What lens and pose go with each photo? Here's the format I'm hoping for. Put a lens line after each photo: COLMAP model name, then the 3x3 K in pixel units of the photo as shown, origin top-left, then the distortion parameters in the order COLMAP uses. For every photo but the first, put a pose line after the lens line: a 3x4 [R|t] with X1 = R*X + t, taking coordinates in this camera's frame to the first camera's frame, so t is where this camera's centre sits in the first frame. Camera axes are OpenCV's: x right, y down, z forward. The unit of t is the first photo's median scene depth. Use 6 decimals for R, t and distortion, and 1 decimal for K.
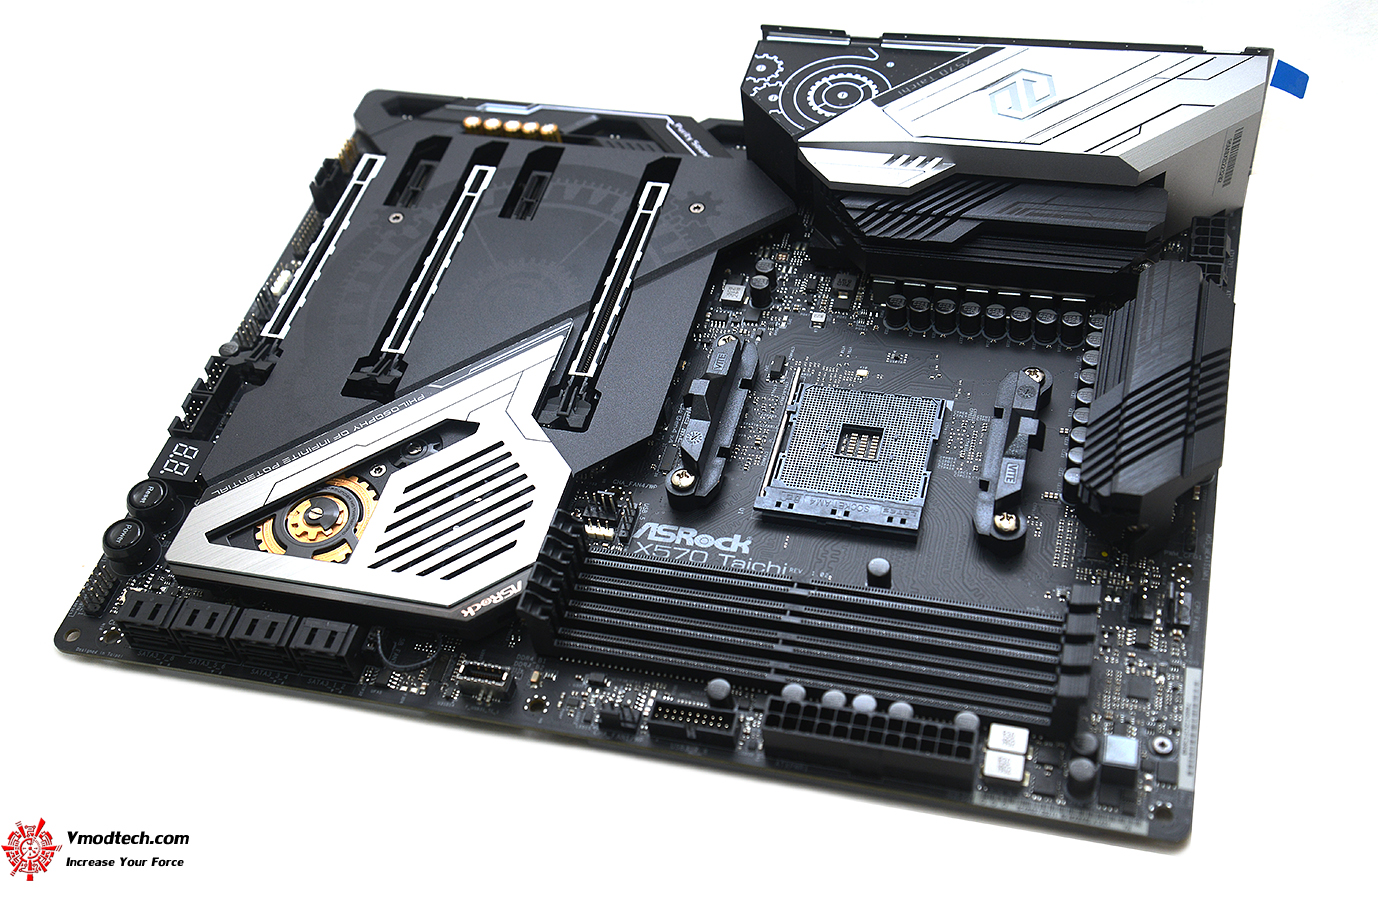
lens RADIAL K [[1681.9, 0, 668.4], [0, 1681.9, 460.0], [0, 0, 1]] dist [0.130163, 0.000000]
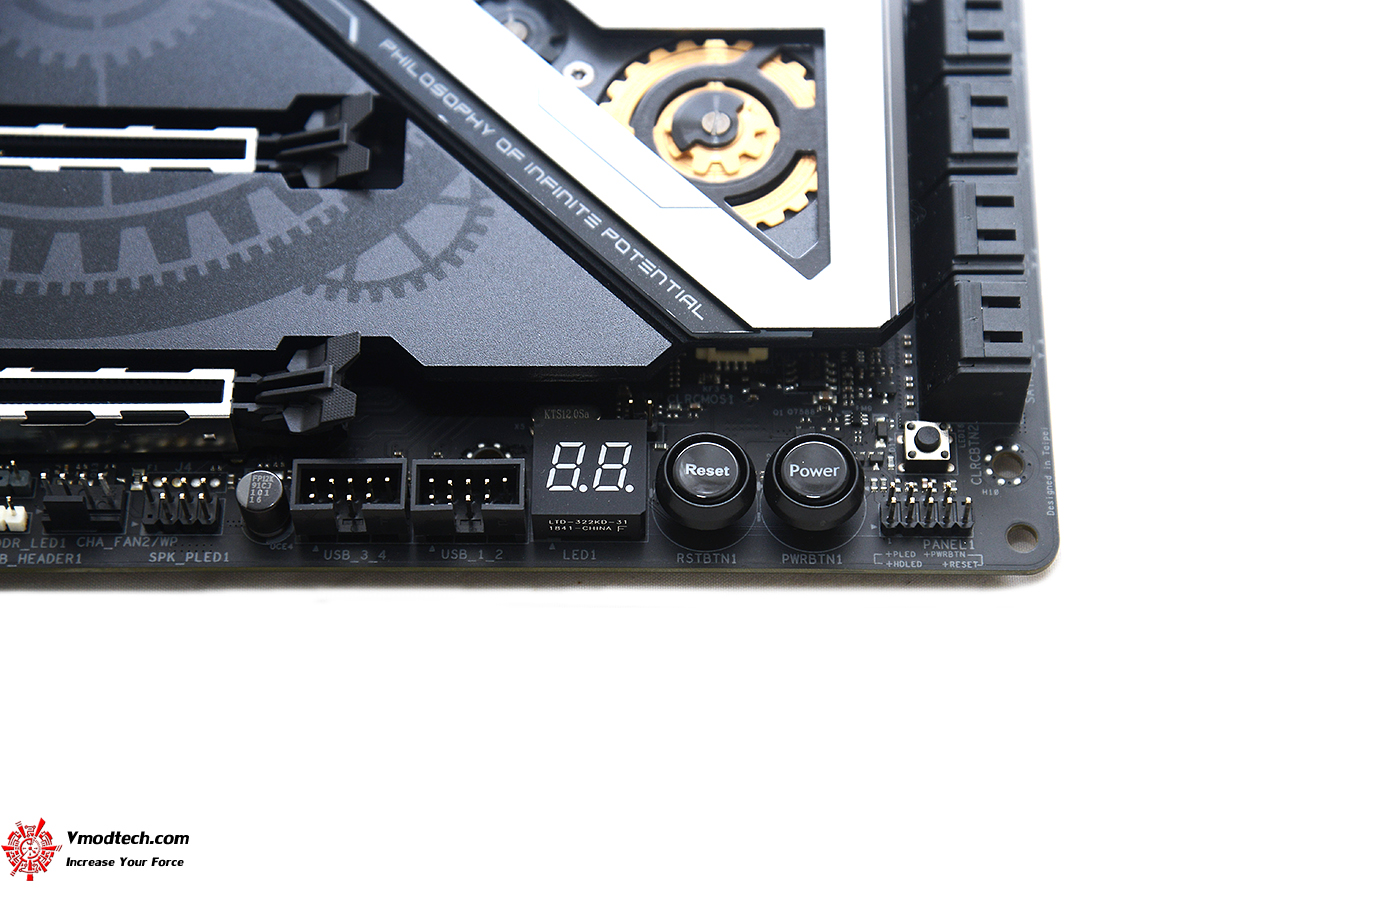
lens RADIAL K [[2631.2, 0, 689.7], [0, 2631.2, 457.0], [0, 0, 1]] dist [0.326288, 0.000000]
pose [[-0.256816, -0.781815, 0.568165, -0.718140], [0.751171, 0.208426, 0.626339, -0.440654], [-0.608101, 0.587643, 0.533750, 0.617977]]
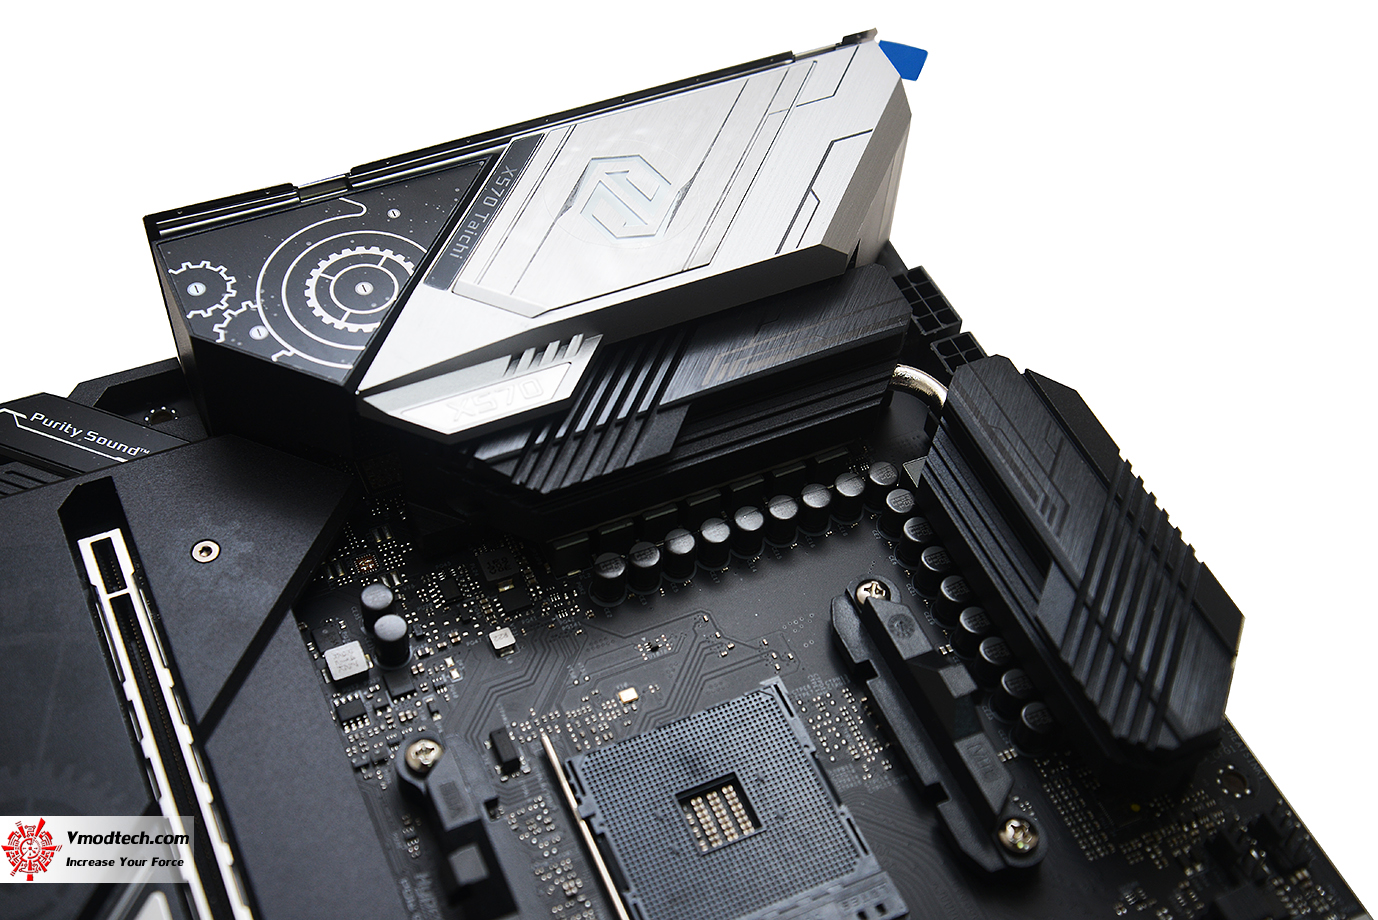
lens RADIAL K [[1952.9, 0, 676.6], [0, 1952.9, 462.2], [0, 0, 1]] dist [0.168590, 0.000000]
pose [[0.761144, -0.402779, 0.508359, -0.211618], [0.386035, 0.911184, 0.143948, -0.235317], [-0.521188, 0.086680, 0.849029, 0.379490]]
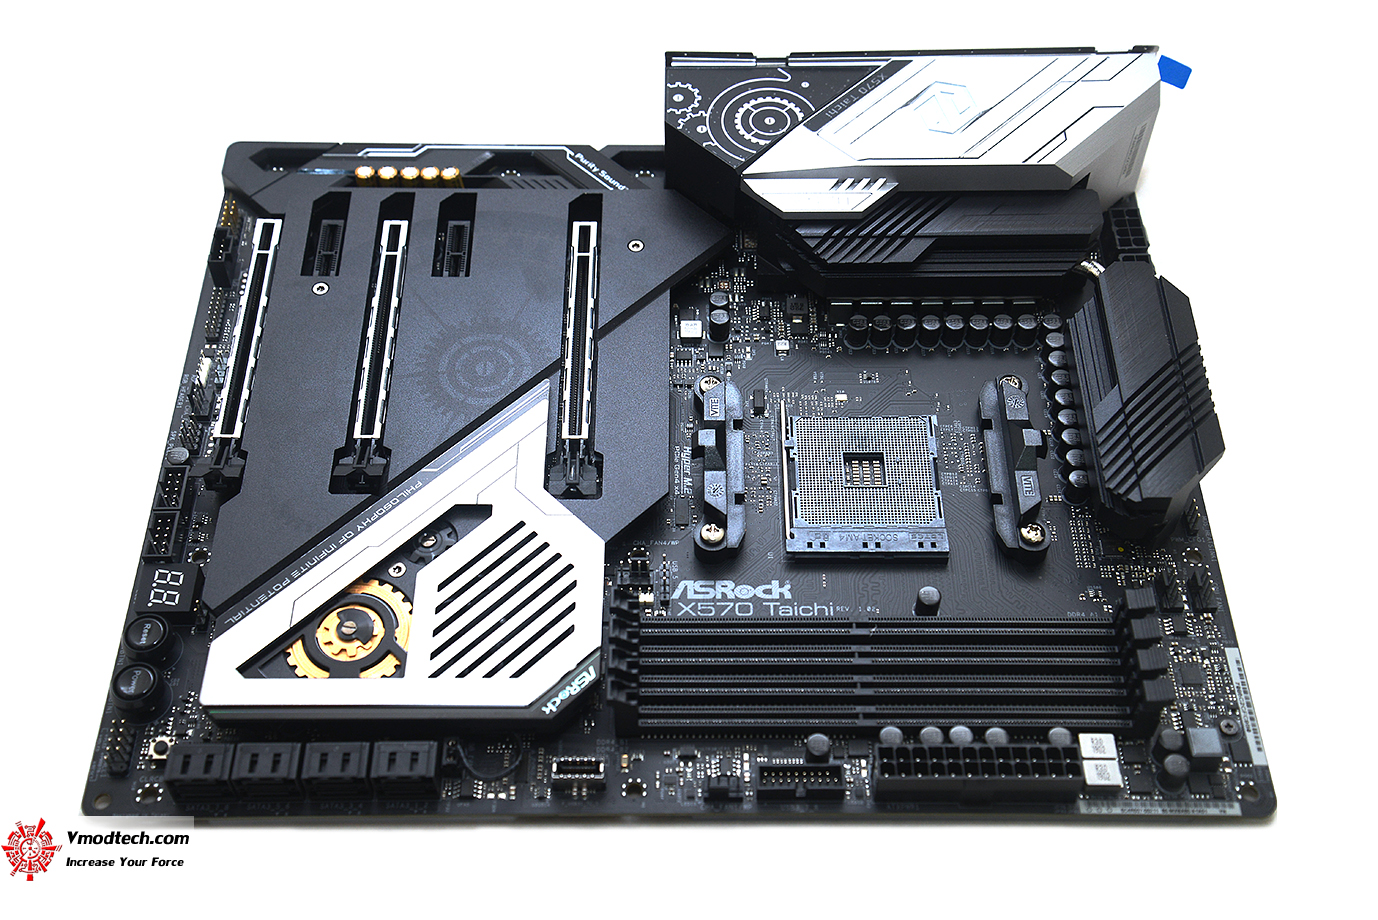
lens RADIAL K [[1681.9, 0, 669.7], [0, 1681.9, 463.6], [0, 0, 1]] dist [0.130163, 0.000000]
pose [[0.960721, -0.141058, 0.238992, -0.242382], [0.126781, 0.989154, 0.074173, -0.104234], [-0.246863, -0.040960, 0.968184, 0.036093]]
